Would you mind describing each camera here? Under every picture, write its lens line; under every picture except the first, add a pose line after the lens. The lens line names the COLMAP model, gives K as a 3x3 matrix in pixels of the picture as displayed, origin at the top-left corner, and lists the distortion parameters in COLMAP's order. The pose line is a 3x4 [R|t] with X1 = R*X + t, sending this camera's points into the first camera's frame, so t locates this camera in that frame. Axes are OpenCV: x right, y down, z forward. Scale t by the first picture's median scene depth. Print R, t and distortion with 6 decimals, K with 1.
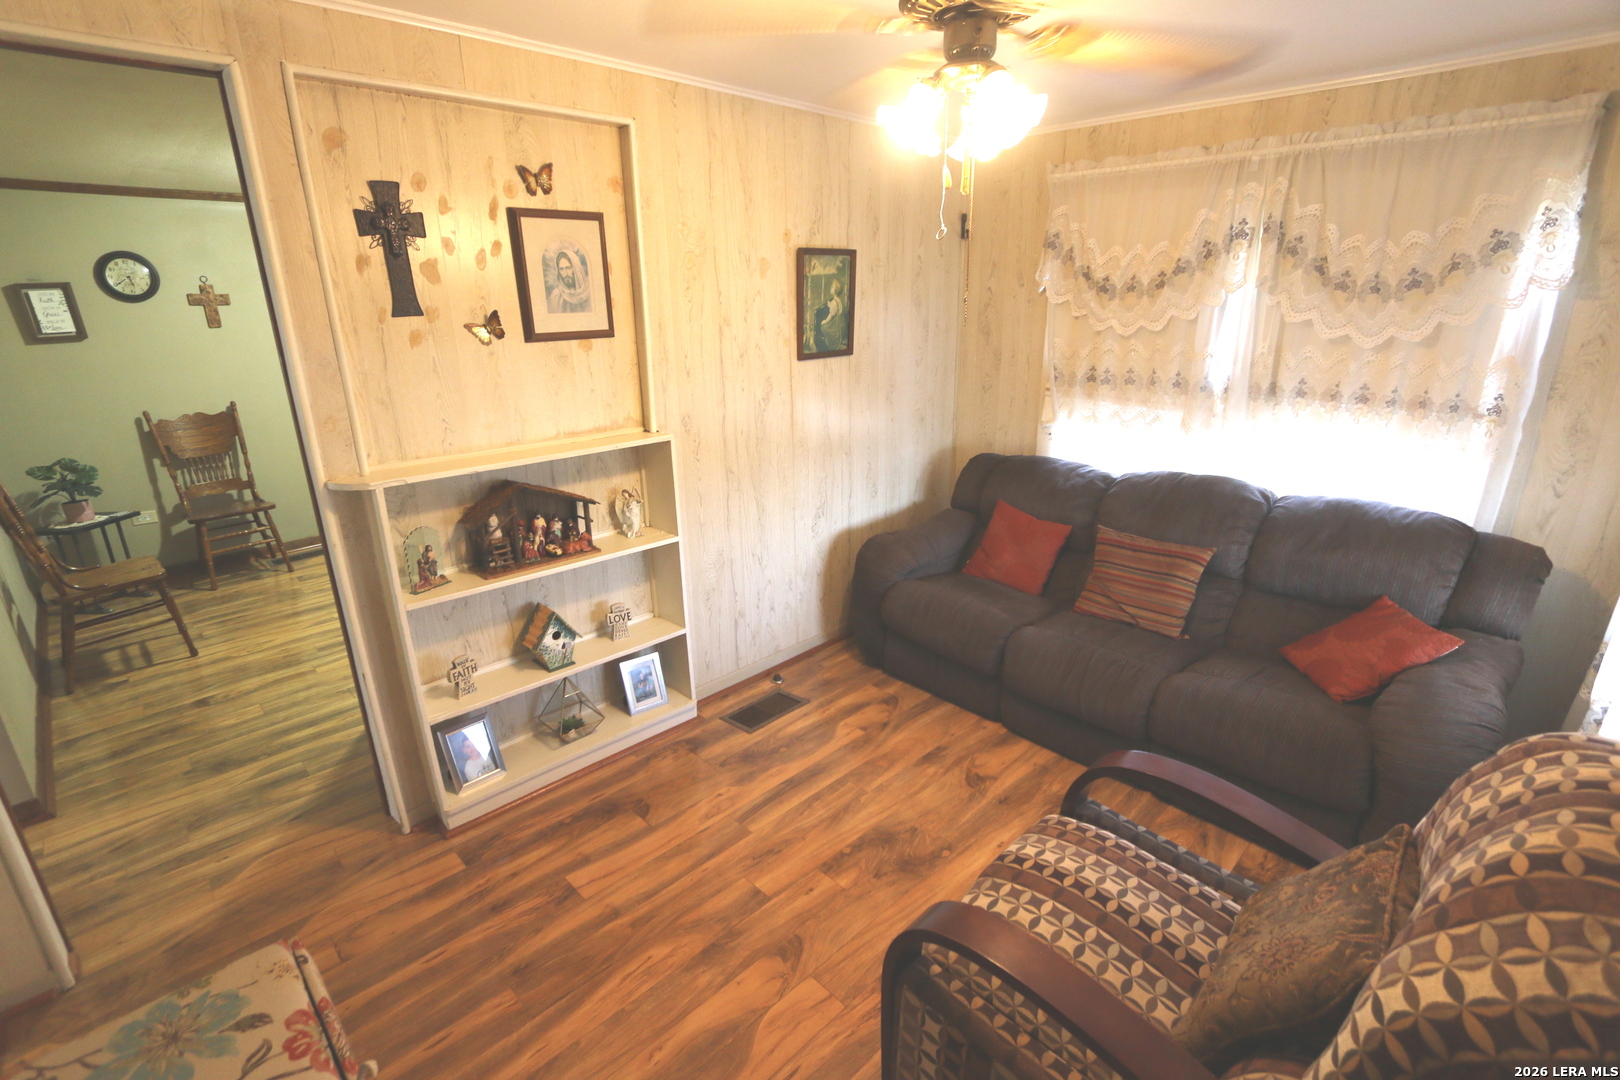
lens RADIAL K [[739.2, 0, 807.2], [0, 739.2, 547.1], [0, 0, 1]] dist [-0.026074, 0.005529]
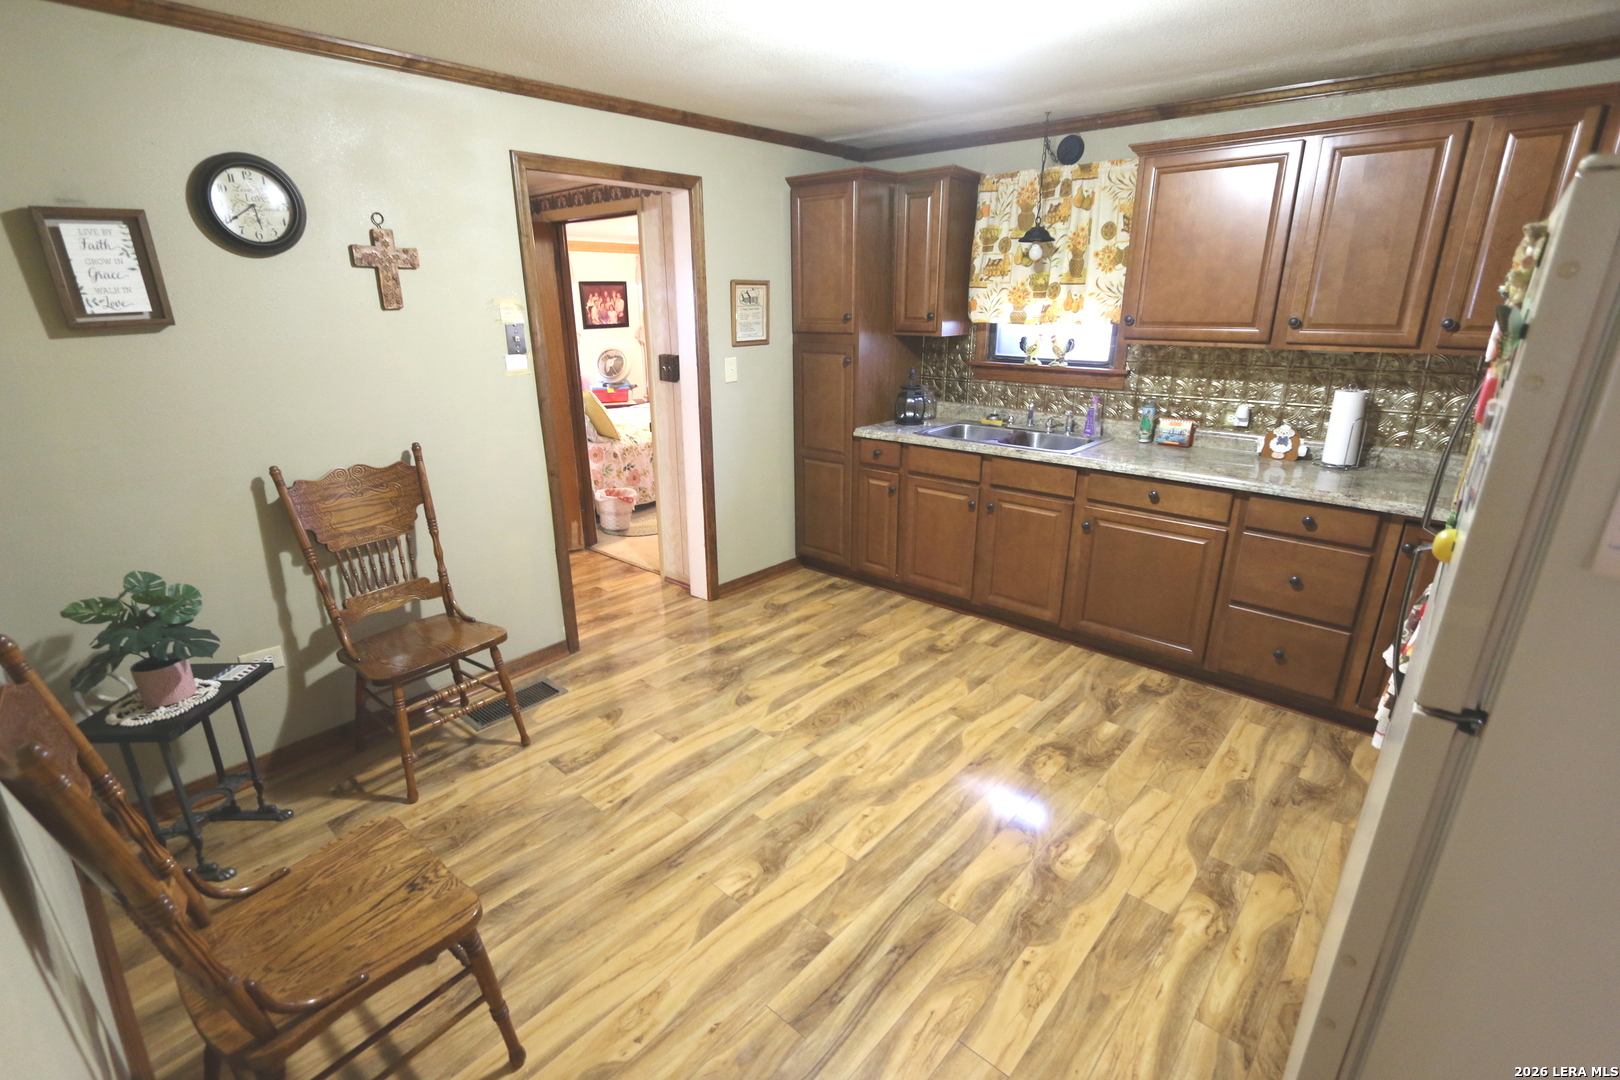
lens RADIAL K [[739.2, 0, 807.2], [0, 739.2, 547.1], [0, 0, 1]] dist [-0.026074, 0.005529]
pose [[0.997320, -0.001320, 0.073146, -0.564619], [0.000755, 0.999970, 0.007745, -0.132314], [-0.073154, -0.007669, 0.997291, 0.444004]]
